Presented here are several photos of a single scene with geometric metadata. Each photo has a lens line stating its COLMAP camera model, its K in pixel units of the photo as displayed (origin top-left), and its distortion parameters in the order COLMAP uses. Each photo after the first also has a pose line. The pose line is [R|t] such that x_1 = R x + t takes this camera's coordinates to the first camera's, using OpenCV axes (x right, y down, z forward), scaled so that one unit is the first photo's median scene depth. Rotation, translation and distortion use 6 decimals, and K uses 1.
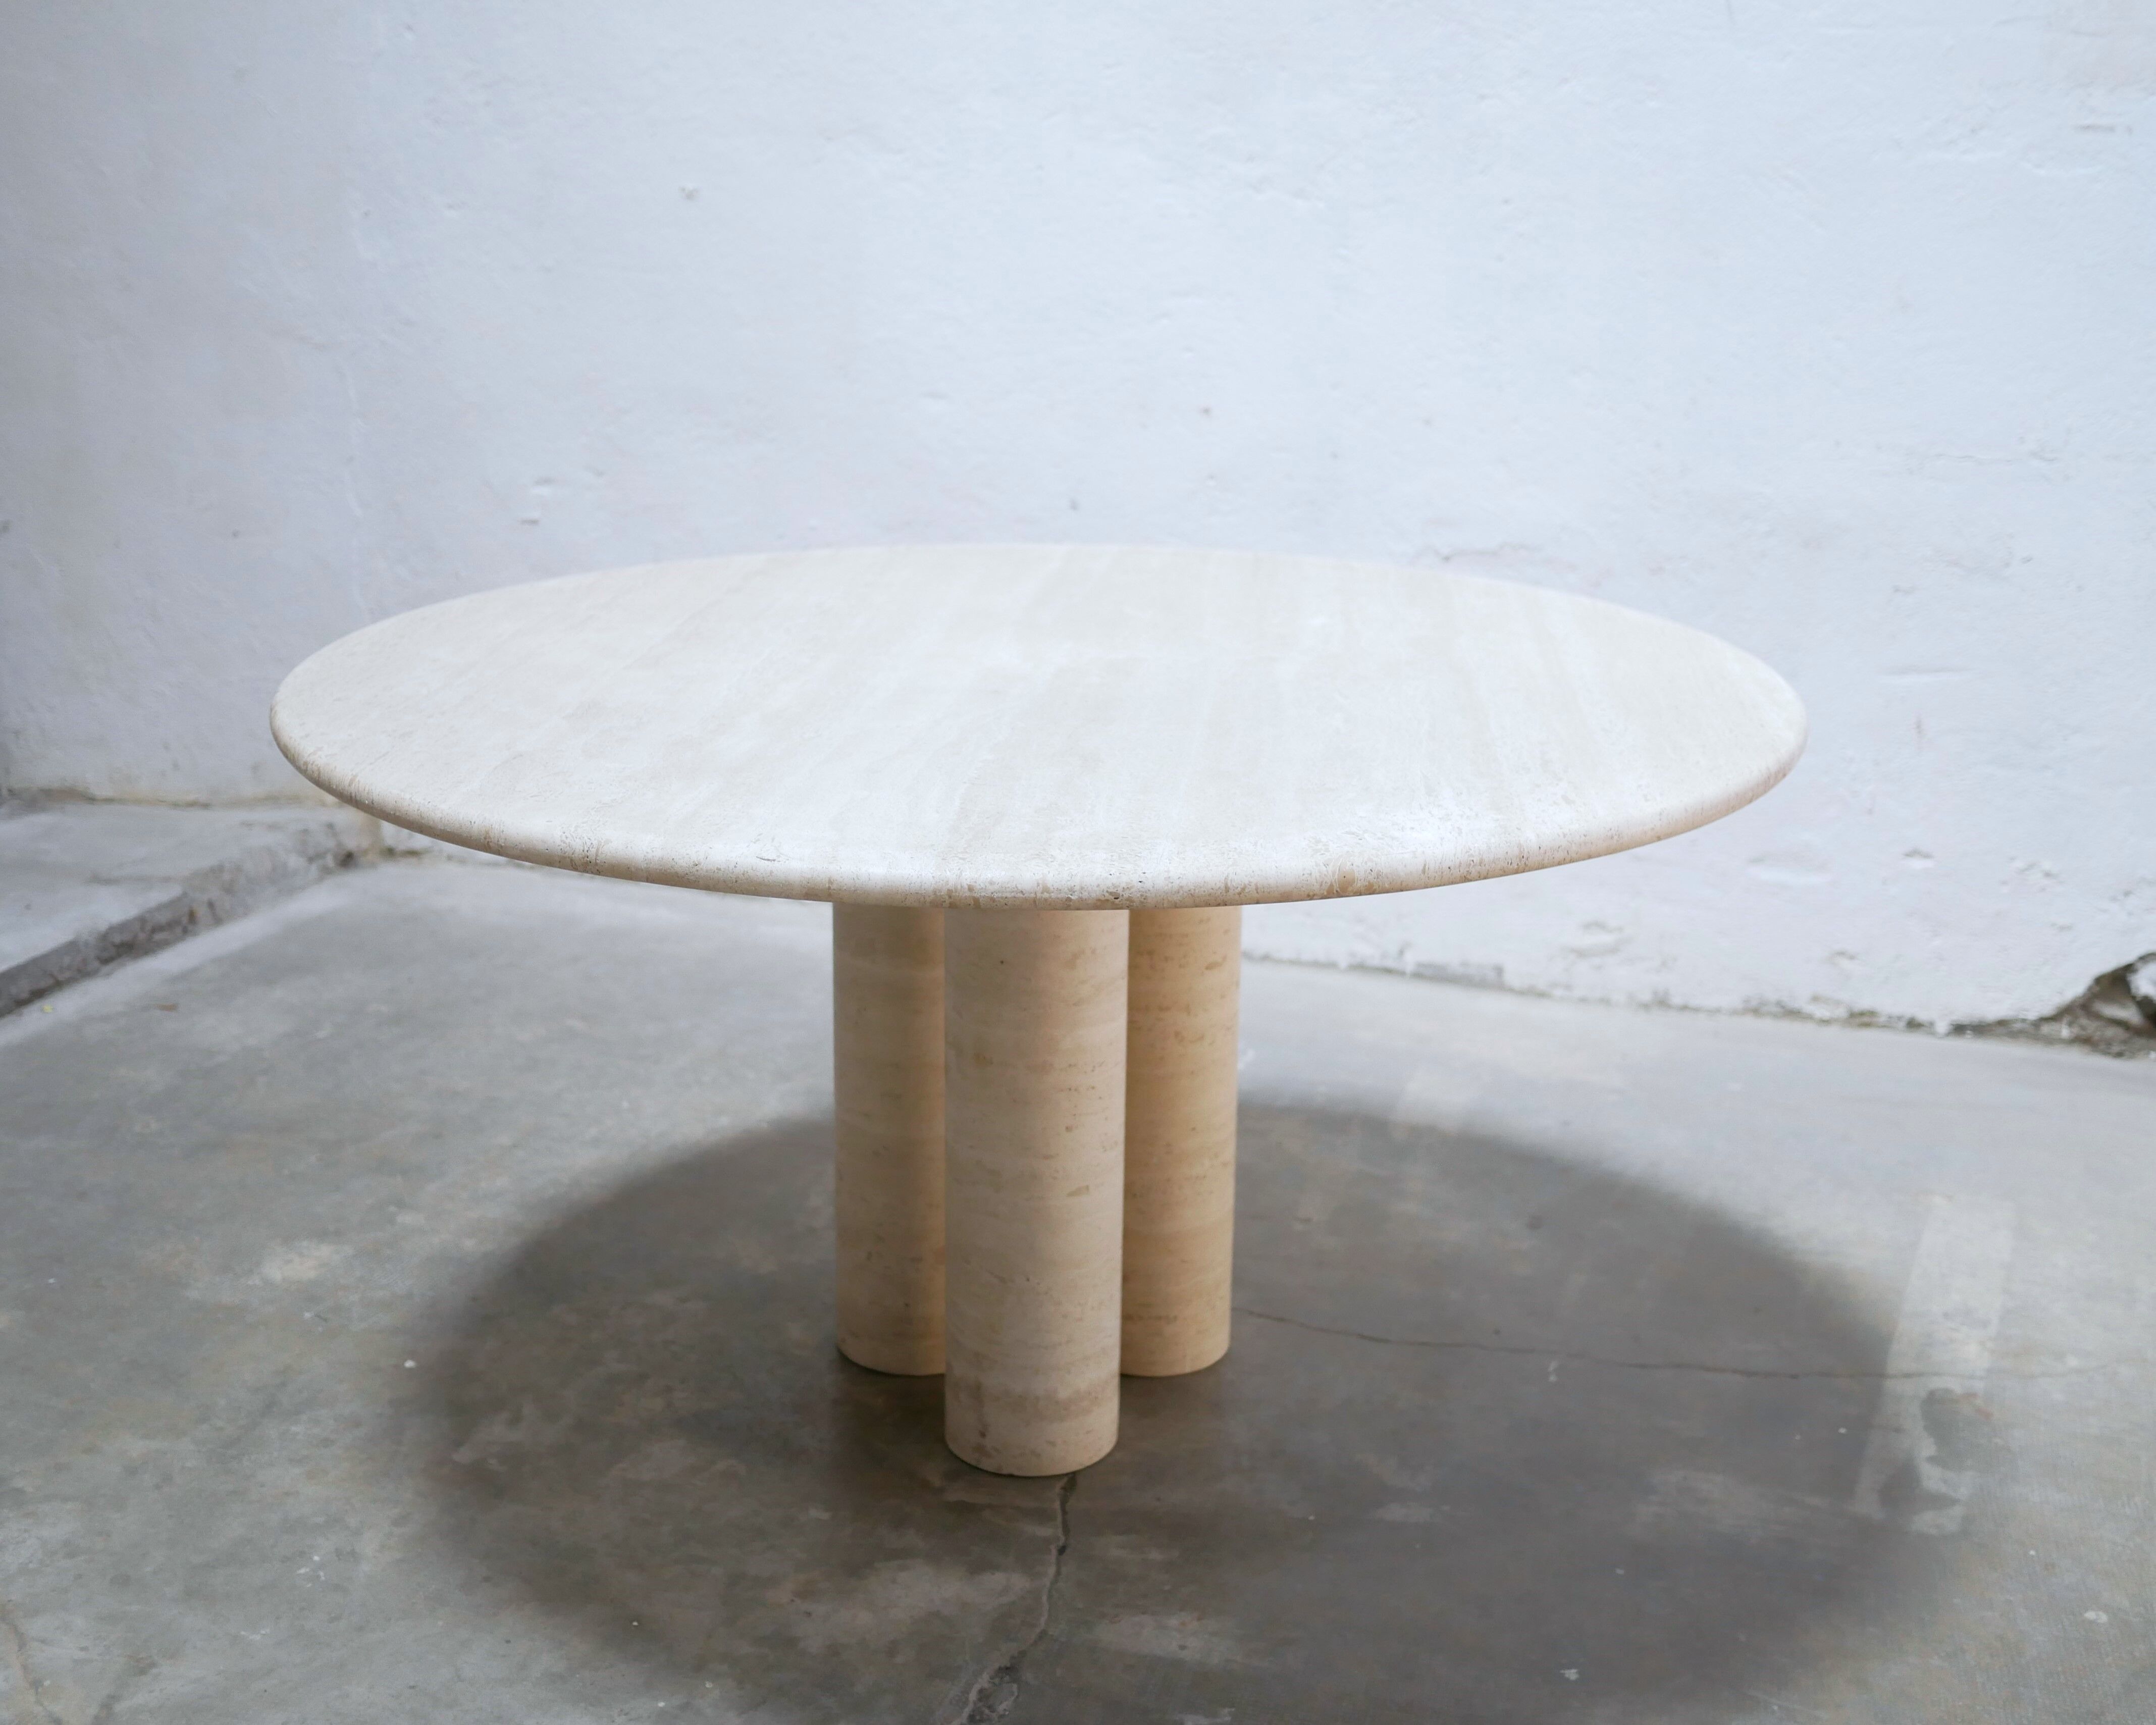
lens RADIAL K [[2630.6, 0, 1038.6], [0, 2630.6, 854.7], [0, 0, 1]] dist [-0.027464, 0.024283]
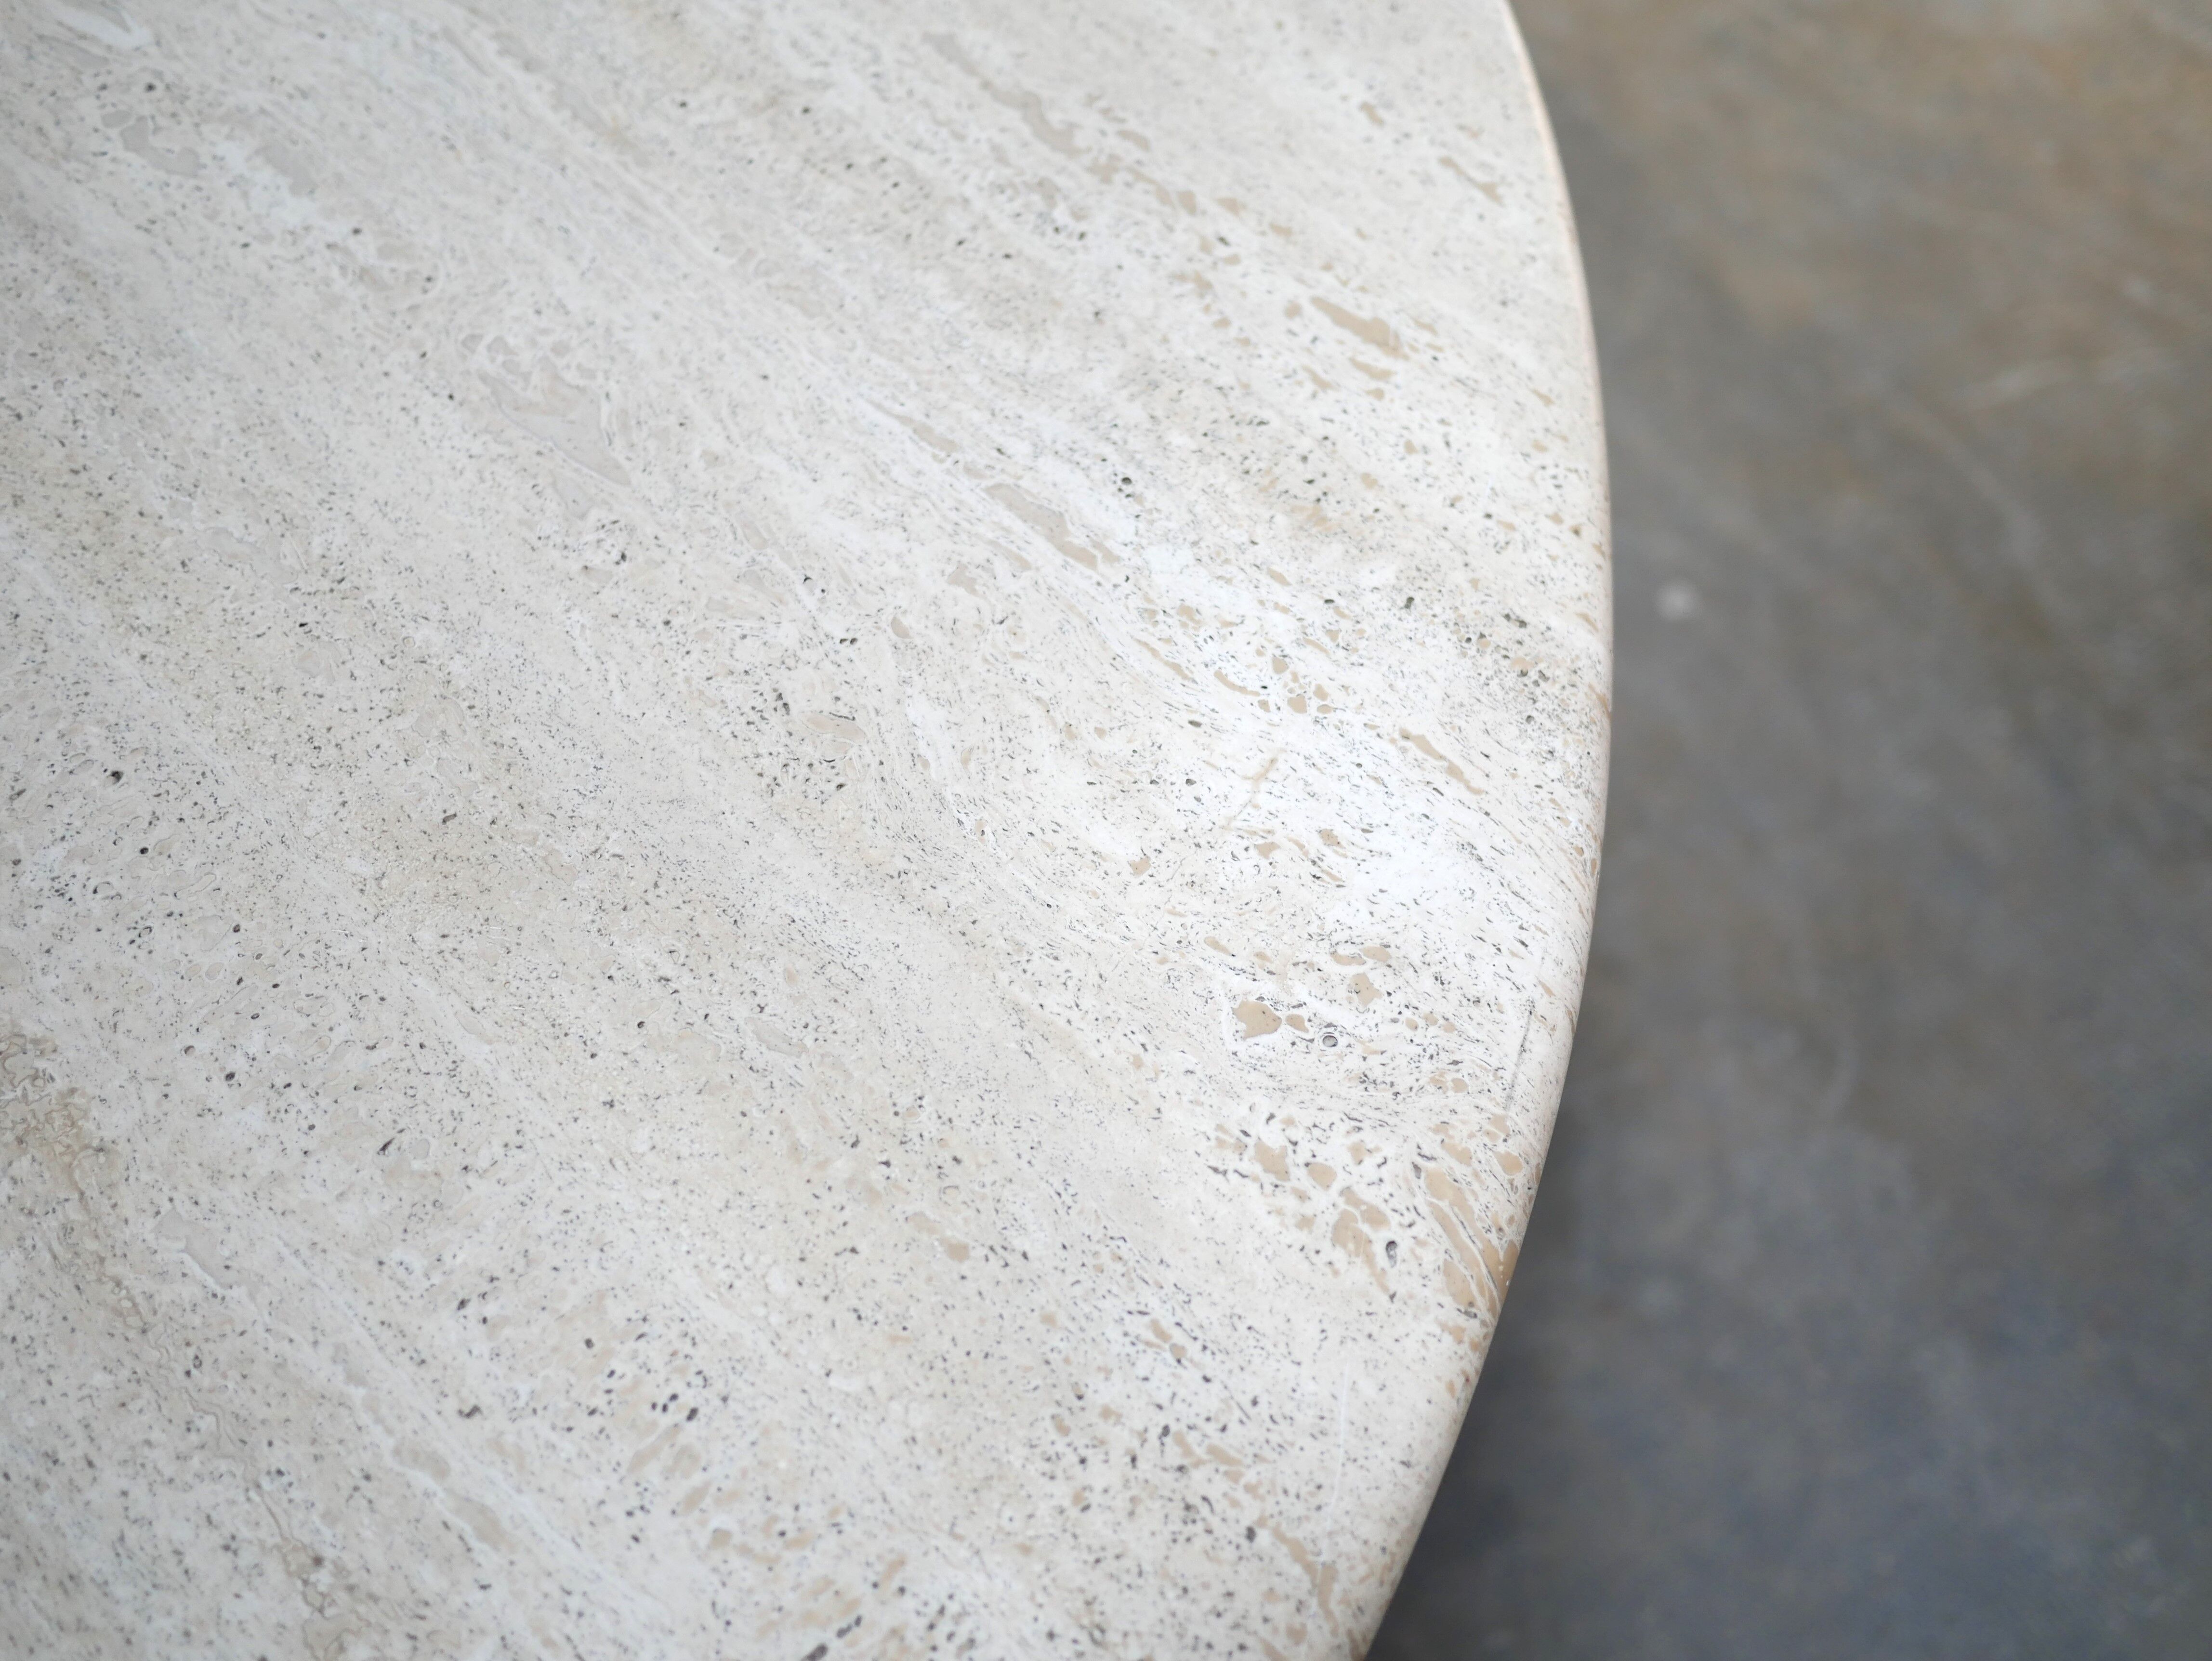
lens RADIAL K [[2504.2, 0, 1093.5], [0, 2504.2, 831.3], [0, 0, 1]] dist [-0.025269, 0.028708]
pose [[0.625669, -0.678711, 0.384565, 0.005961], [0.215204, 0.624019, 0.751190, -0.159994], [-0.749817, -0.387236, 0.536491, 0.565962]]
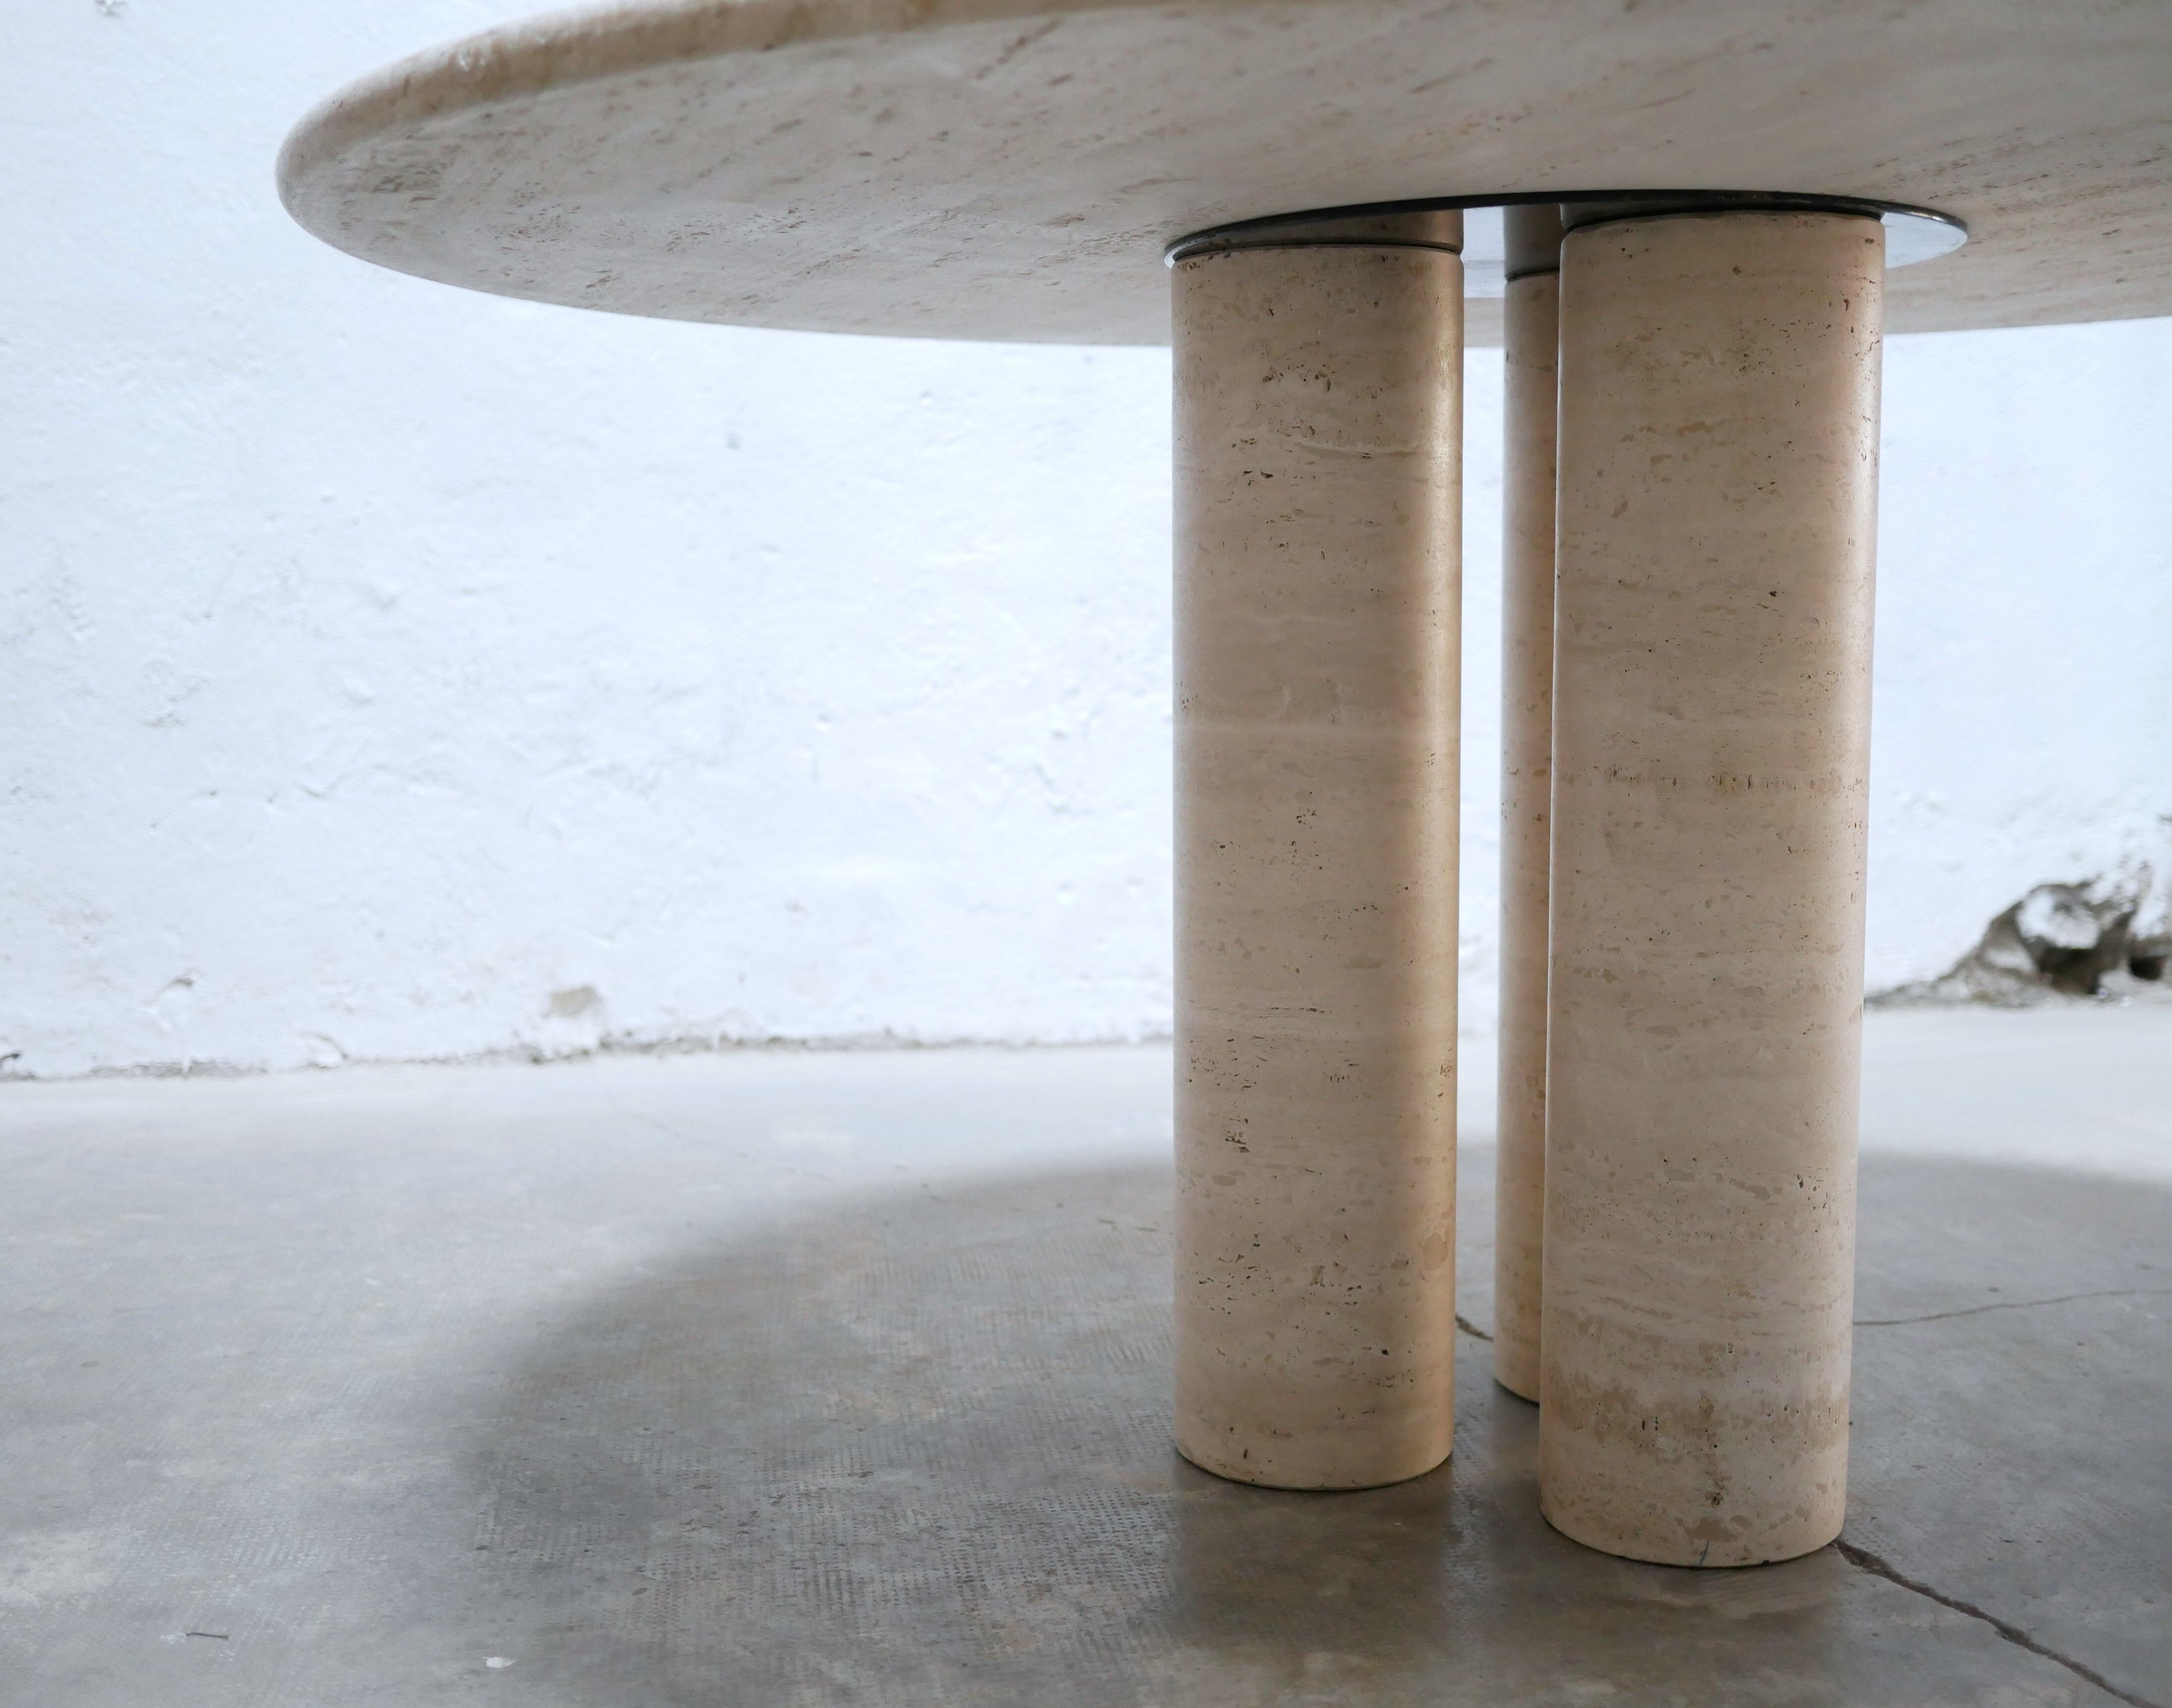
lens RADIAL K [[2580.5, 0, 1129.4], [0, 2580.5, 853.3], [0, 0, 1]] dist [-0.020068, 0.020623]
pose [[0.871387, -0.066551, 0.486062, -0.327084], [0.149014, 0.979852, -0.132985, 0.119083], [-0.467418, 0.188312, 0.863747, 0.474882]]
